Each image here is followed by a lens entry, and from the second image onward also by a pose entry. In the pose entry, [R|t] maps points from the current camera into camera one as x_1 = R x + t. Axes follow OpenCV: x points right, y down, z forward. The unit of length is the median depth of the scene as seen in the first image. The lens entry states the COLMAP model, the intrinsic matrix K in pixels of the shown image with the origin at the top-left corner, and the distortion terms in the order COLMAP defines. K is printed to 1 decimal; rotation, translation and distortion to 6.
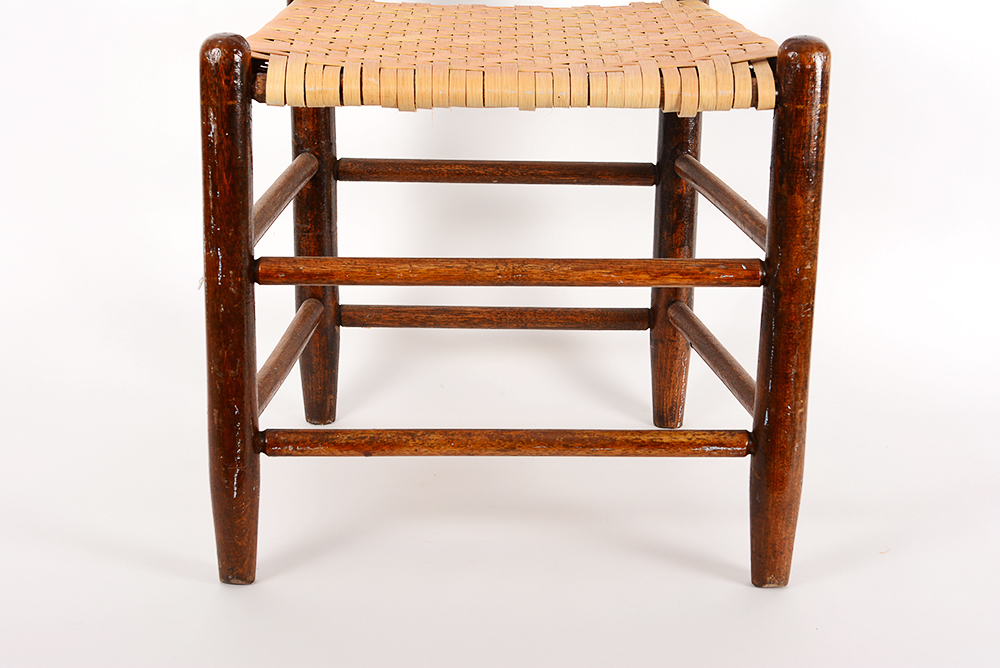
lens RADIAL K [[1907.7, 0, 507.3], [0, 1907.7, 330.1], [0, 0, 1]] dist [0.112244, 0.000000]
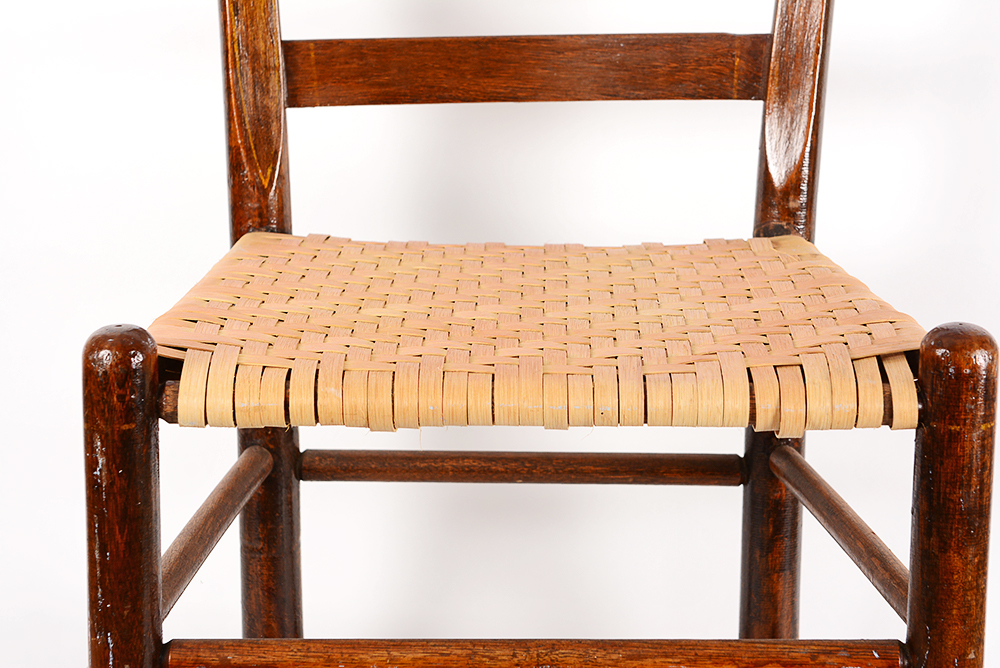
lens RADIAL K [[2243.8, 0, 504.7], [0, 2243.8, 334.7], [0, 0, 1]] dist [0.113981, 0.000000]
pose [[0.999630, -0.004617, -0.026810, 0.013074], [0.002953, 0.998086, -0.061765, -0.095345], [0.027044, 0.061663, 0.997731, 0.180550]]
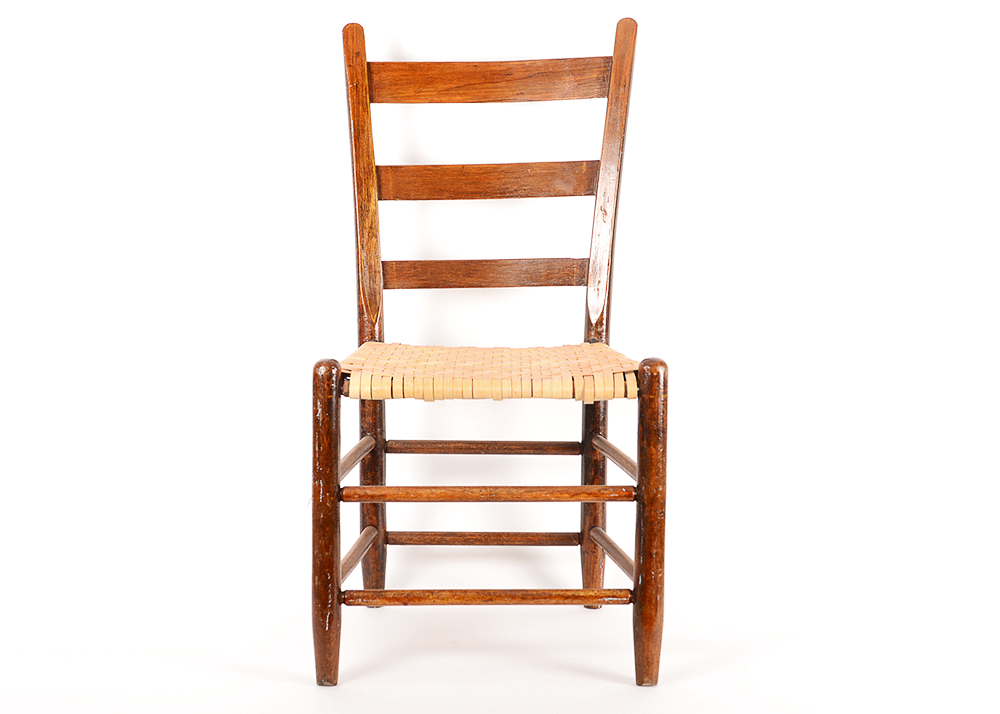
lens RADIAL K [[1644.5, 0, 500.1], [0, 1644.5, 347.5], [0, 0, 1]] dist [0.003052, 0.000000]
pose [[0.999924, -0.008512, -0.008918, 0.025700], [0.006658, 0.981681, -0.190416, 0.120110], [0.010375, 0.190343, 0.981663, -0.472612]]
